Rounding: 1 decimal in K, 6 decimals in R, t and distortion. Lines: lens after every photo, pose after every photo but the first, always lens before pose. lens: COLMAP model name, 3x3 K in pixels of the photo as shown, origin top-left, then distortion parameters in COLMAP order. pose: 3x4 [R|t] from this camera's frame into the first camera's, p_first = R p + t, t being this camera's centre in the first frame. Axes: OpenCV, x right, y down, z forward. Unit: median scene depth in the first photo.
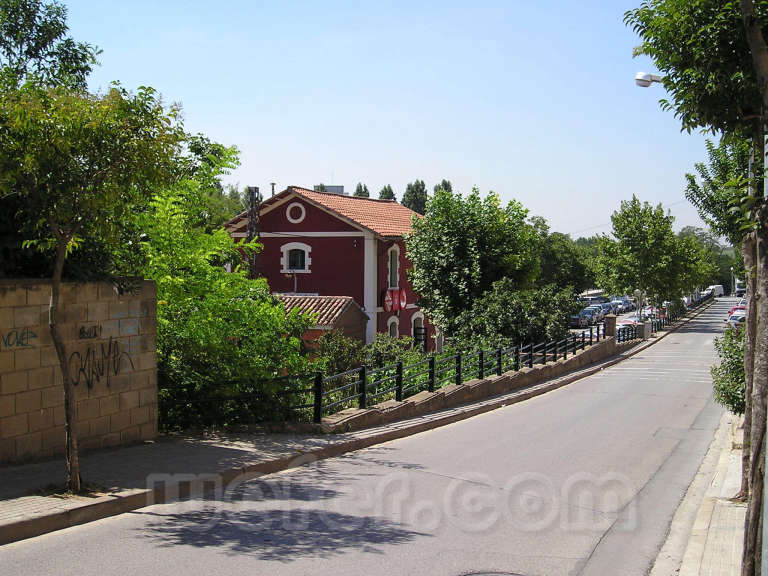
lens RADIAL K [[786.3, 0, 395.5], [0, 786.3, 289.7], [0, 0, 1]] dist [-0.133718, 0.081356]
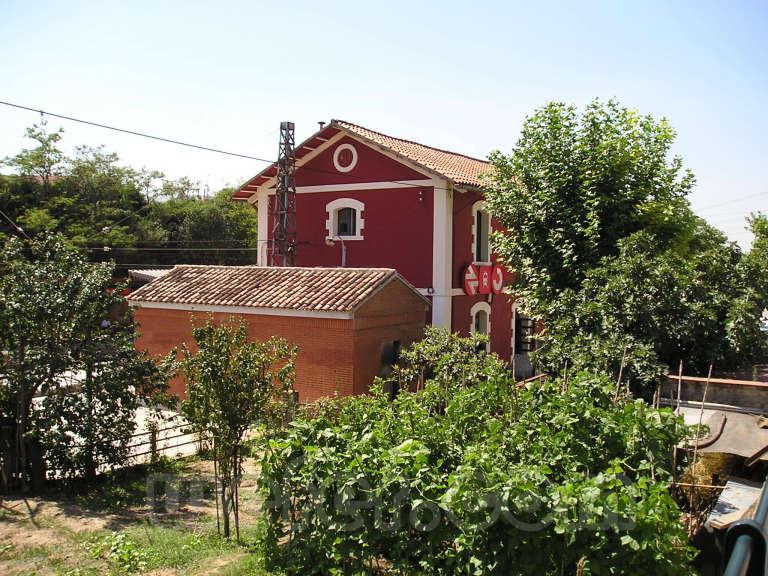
lens RADIAL K [[786.3, 0, 395.5], [0, 786.3, 289.7], [0, 0, 1]] dist [-0.133718, 0.081356]
pose [[0.985713, 0.012489, -0.167970, 0.045193], [-0.010188, 0.999842, 0.014550, 0.014253], [0.168125, -0.012631, 0.985685, 0.317404]]
